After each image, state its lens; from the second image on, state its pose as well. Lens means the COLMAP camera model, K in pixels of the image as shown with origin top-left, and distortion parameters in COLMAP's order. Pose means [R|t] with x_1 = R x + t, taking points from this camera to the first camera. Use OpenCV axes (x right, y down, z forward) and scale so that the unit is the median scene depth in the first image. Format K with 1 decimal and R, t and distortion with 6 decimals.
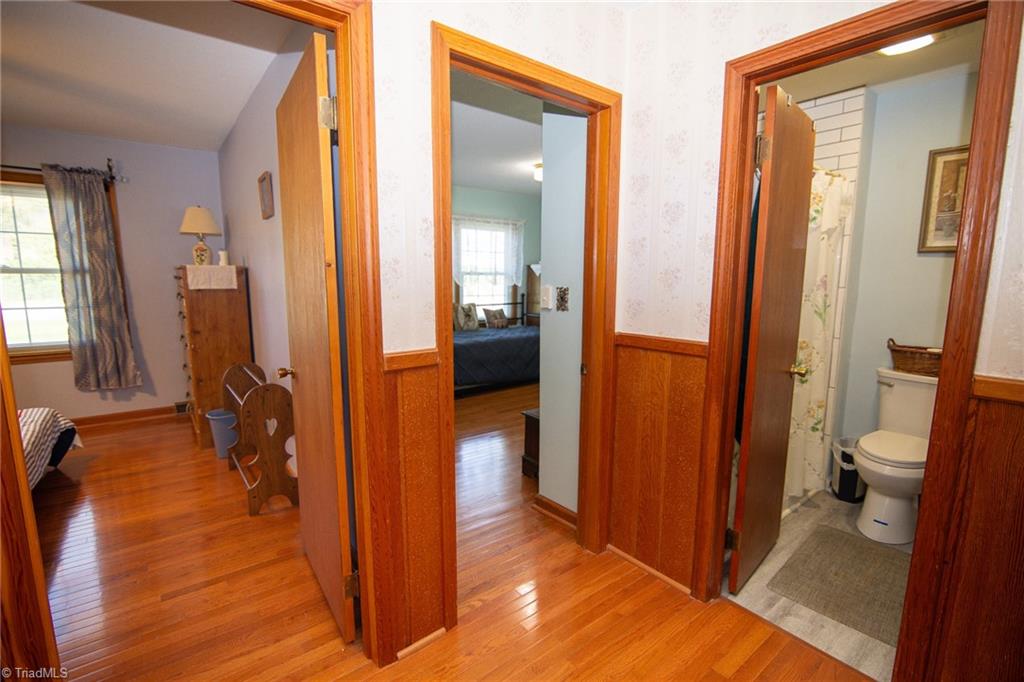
lens RADIAL K [[466.9, 0, 515.4], [0, 466.9, 350.5], [0, 0, 1]] dist [-0.019407, -0.000469]
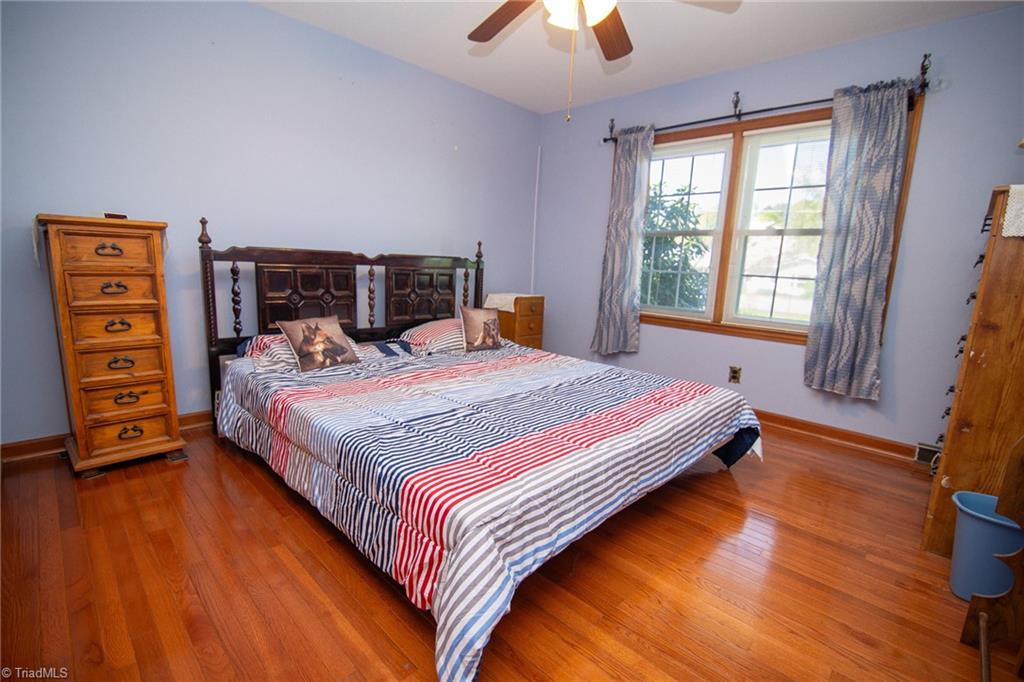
lens RADIAL K [[466.9, 0, 513.1], [0, 466.9, 347.0], [0, 0, 1]] dist [-0.019407, -0.000469]
pose [[0.119613, 0.168362, -0.978441, -0.248563], [-0.201032, 0.969209, 0.142197, 0.011626], [0.972255, 0.179689, 0.149776, 0.399668]]
